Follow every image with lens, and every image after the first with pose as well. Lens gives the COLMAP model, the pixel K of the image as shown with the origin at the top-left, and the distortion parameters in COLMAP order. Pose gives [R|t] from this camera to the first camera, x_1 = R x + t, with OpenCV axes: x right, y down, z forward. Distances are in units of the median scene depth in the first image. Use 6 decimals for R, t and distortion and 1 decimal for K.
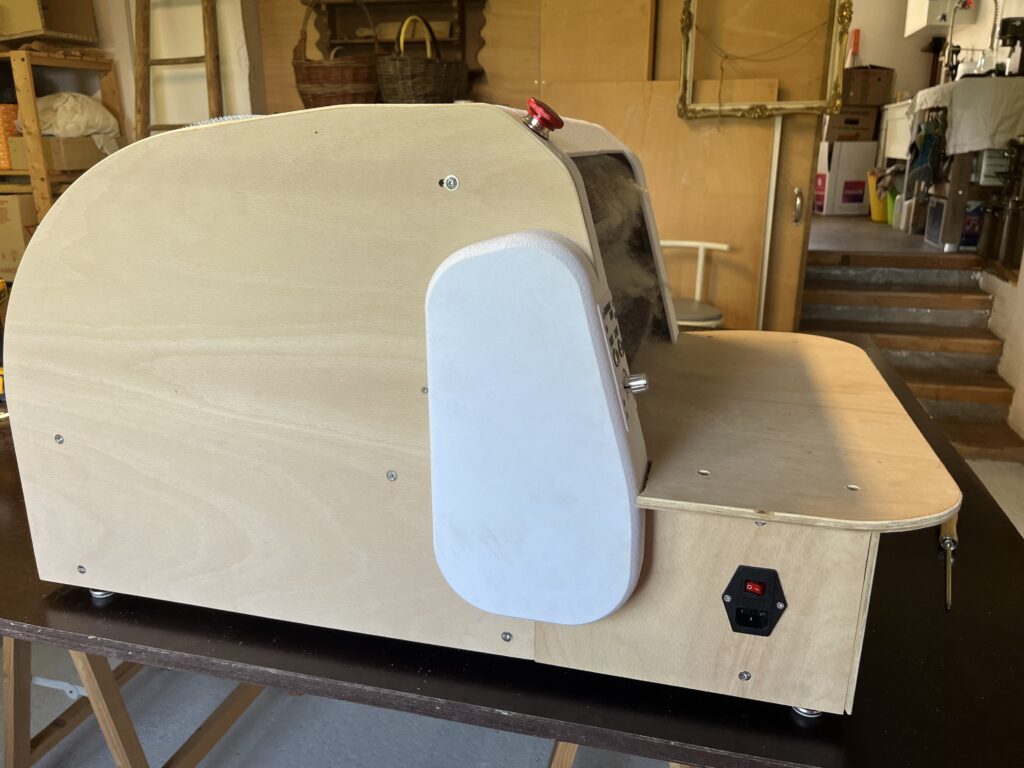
lens RADIAL K [[768.1, 0, 512.0], [0, 768.1, 384.0], [0, 0, 1]] dist [0.024103, -0.063146]
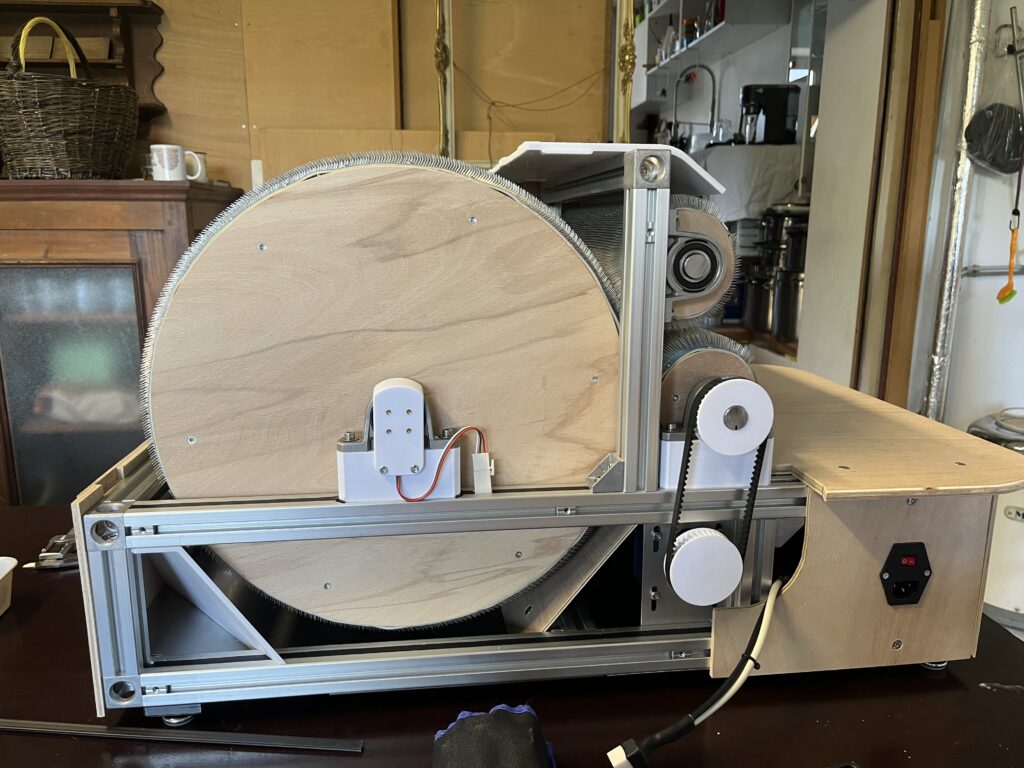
lens RADIAL K [[768.1, 0, 512.0], [0, 768.1, 384.0], [0, 0, 1]] dist [0.024103, -0.063146]
pose [[0.936041, -0.069633, 0.344933, 0.001035], [0.101487, 0.991995, -0.075145, -0.070279], [-0.336939, 0.105345, 0.935614, 0.260780]]
